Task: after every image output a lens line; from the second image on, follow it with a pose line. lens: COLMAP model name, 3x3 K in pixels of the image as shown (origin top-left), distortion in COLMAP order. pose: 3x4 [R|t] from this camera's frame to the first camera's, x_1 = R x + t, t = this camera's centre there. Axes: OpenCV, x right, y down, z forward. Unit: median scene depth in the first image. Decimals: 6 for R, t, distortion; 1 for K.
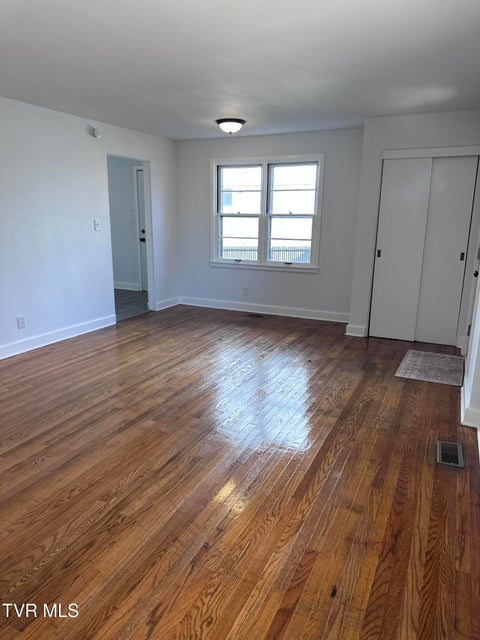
lens RADIAL K [[448.7, 0, 241.0], [0, 448.7, 317.8], [0, 0, 1]] dist [0.061661, -0.085725]
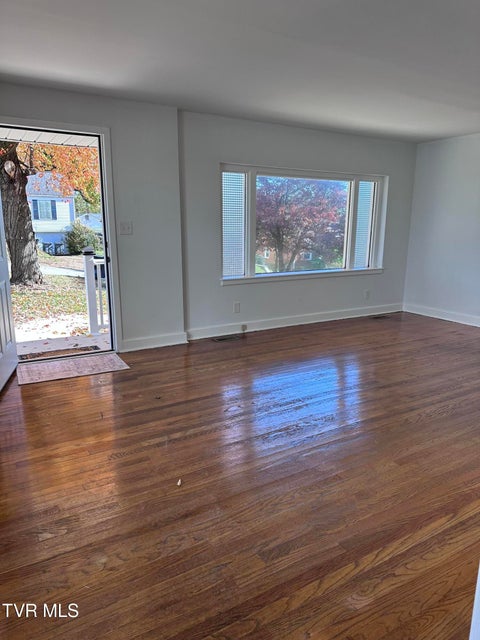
lens RADIAL K [[448.7, 0, 236.1], [0, 448.7, 321.1], [0, 0, 1]] dist [0.061661, -0.085725]
pose [[-0.823881, -0.143482, 0.548299, -0.448097], [0.111196, 0.907701, 0.404616, -0.395302], [-0.555747, 0.394325, -0.731883, 1.747679]]
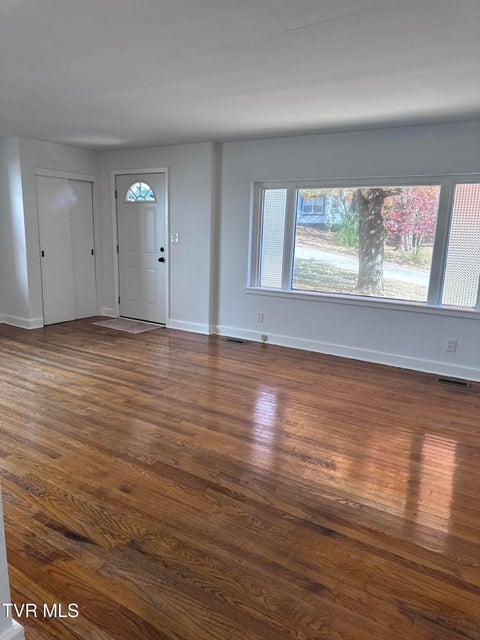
lens RADIAL K [[448.7, 0, 242.0], [0, 448.7, 321.4], [0, 0, 1]] dist [0.061661, -0.085725]
pose [[0.129986, -0.209647, 0.969098, -1.138396], [0.200209, 0.962808, 0.181432, -0.117158], [-0.971092, 0.170439, 0.167125, 0.458722]]
